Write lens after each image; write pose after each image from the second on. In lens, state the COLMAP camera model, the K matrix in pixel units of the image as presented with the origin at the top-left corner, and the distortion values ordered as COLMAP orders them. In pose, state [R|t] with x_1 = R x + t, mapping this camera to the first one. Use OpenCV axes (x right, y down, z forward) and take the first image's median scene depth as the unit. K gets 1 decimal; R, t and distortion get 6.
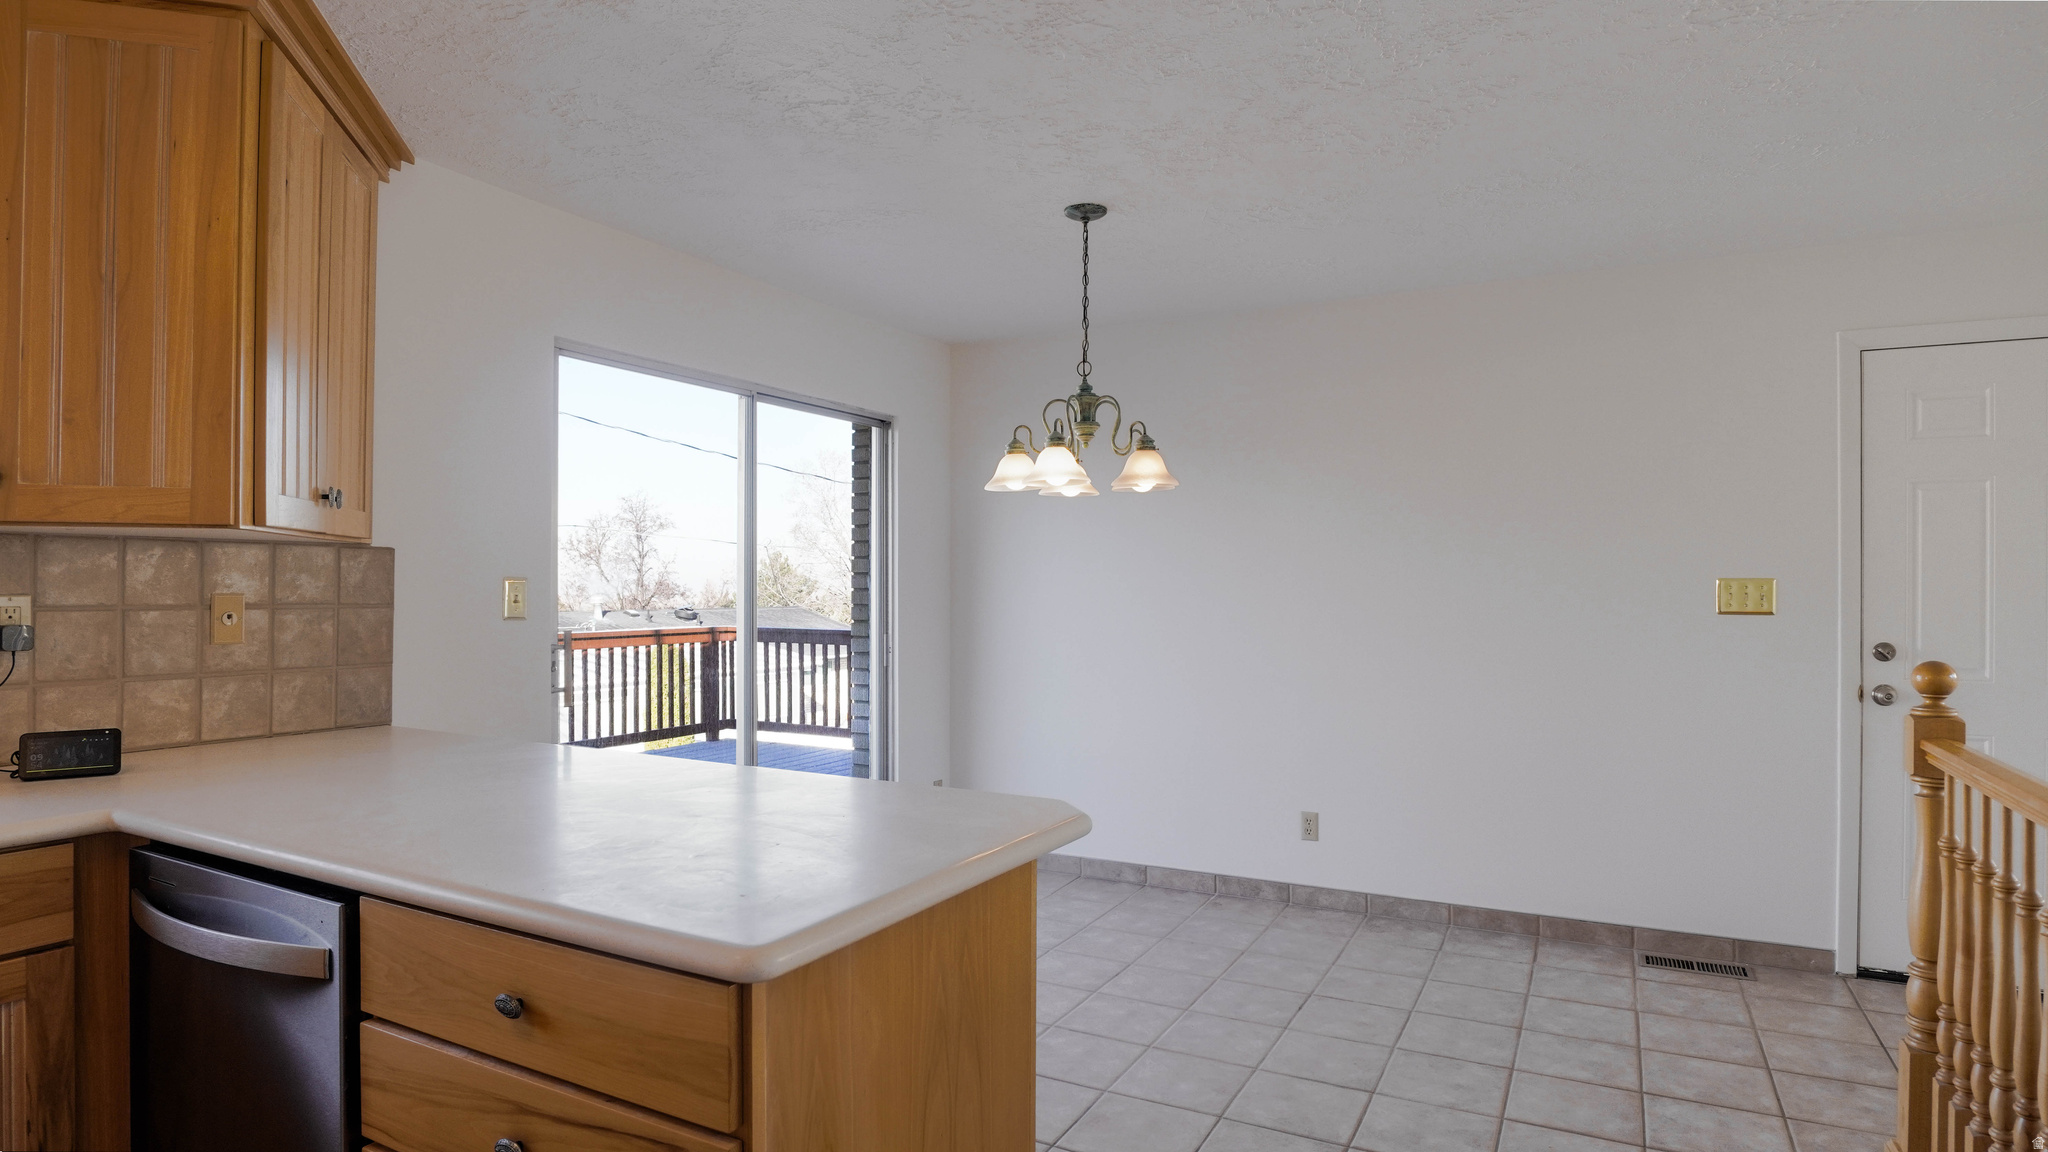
lens RADIAL K [[1104.8, 0, 1022.2], [0, 1104.8, 580.8], [0, 0, 1]] dist [-0.044284, 0.014207]
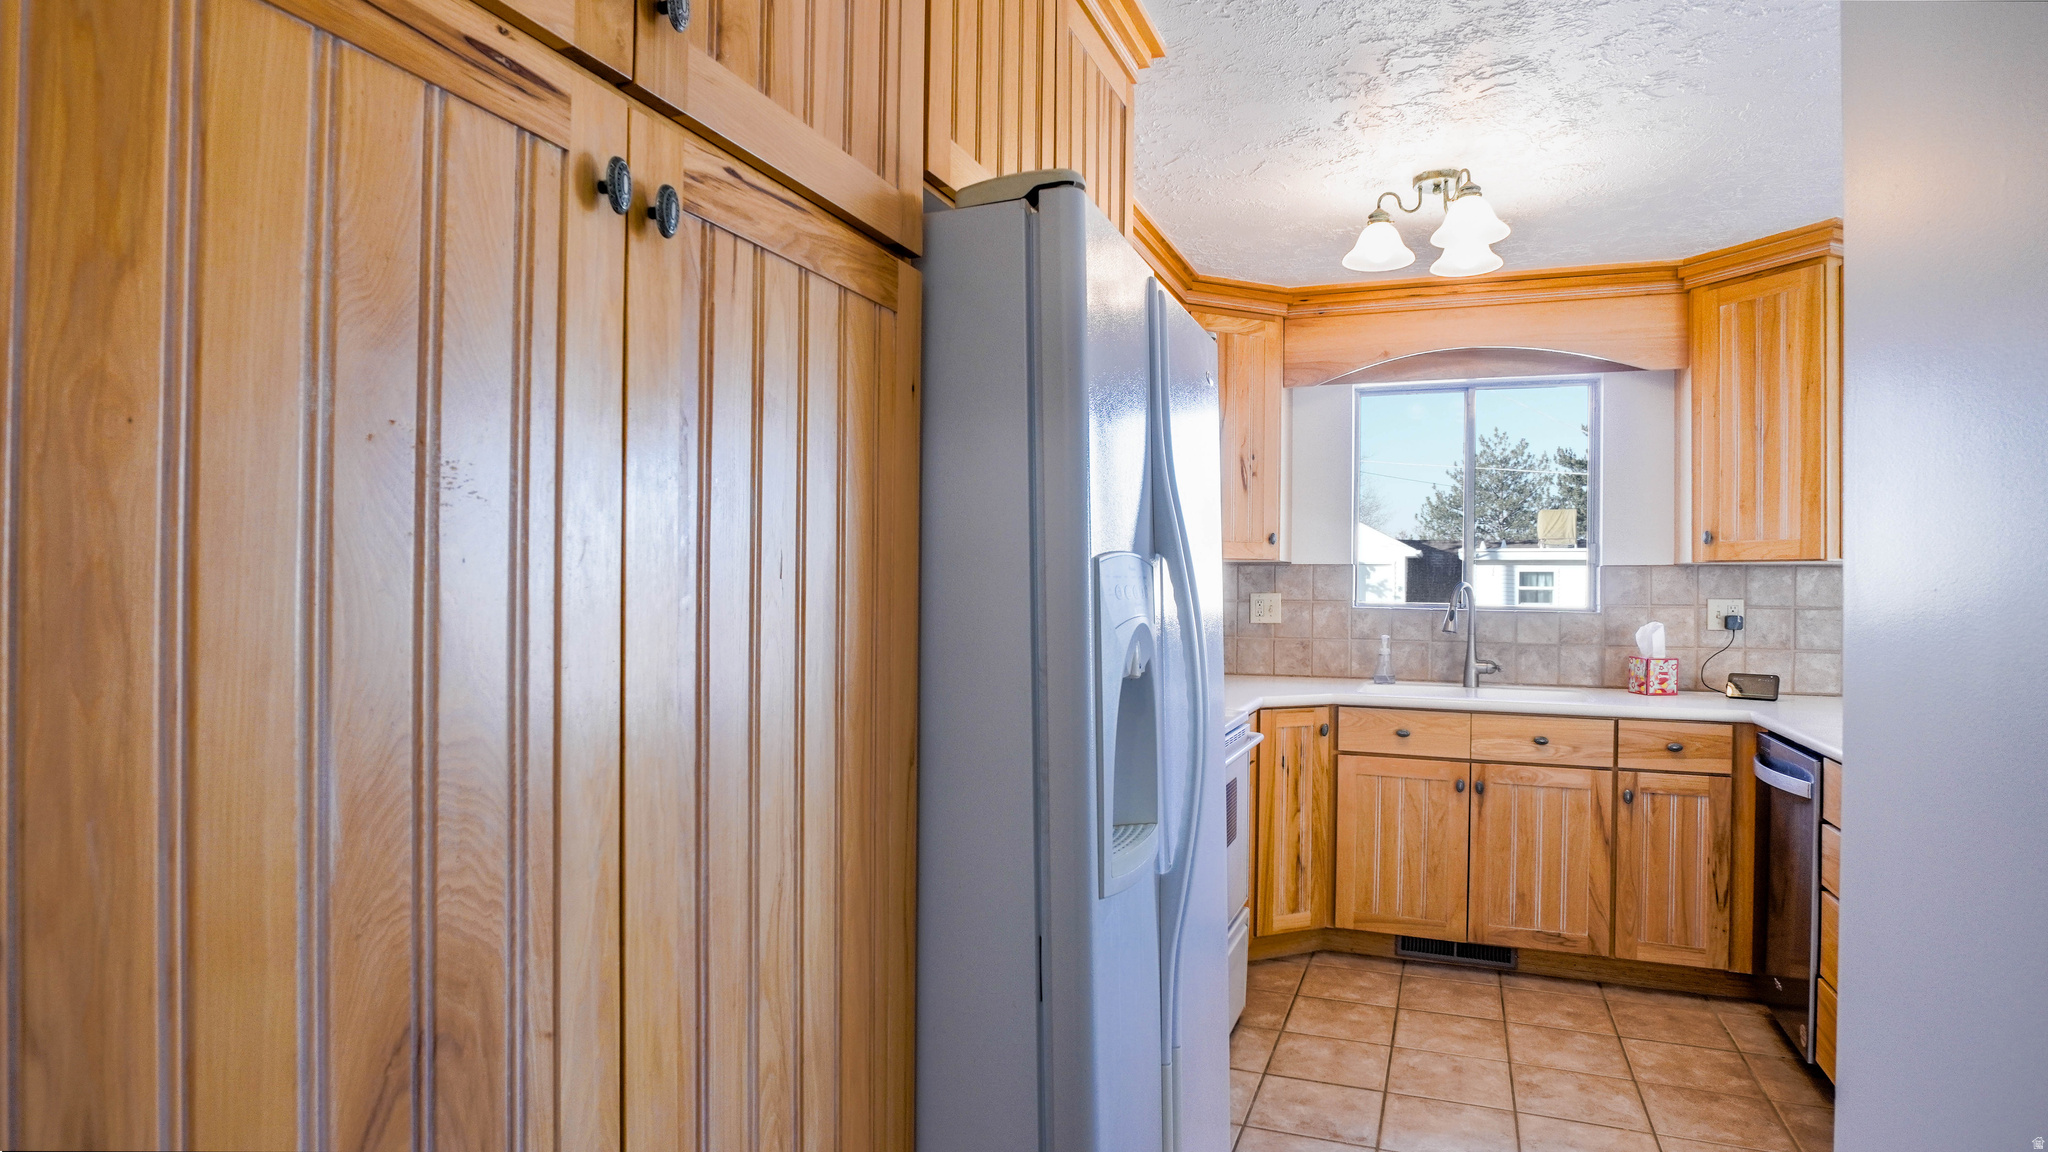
lens RADIAL K [[1071.1, 0, 1016.6], [0, 1071.1, 578.2], [0, 0, 1]] dist [-0.041645, 0.012592]
pose [[0.101406, -0.009095, -0.994804, 1.387590], [-0.008181, 0.999917, -0.009976, 0.010900], [0.994812, 0.009150, 0.101323, -0.763165]]
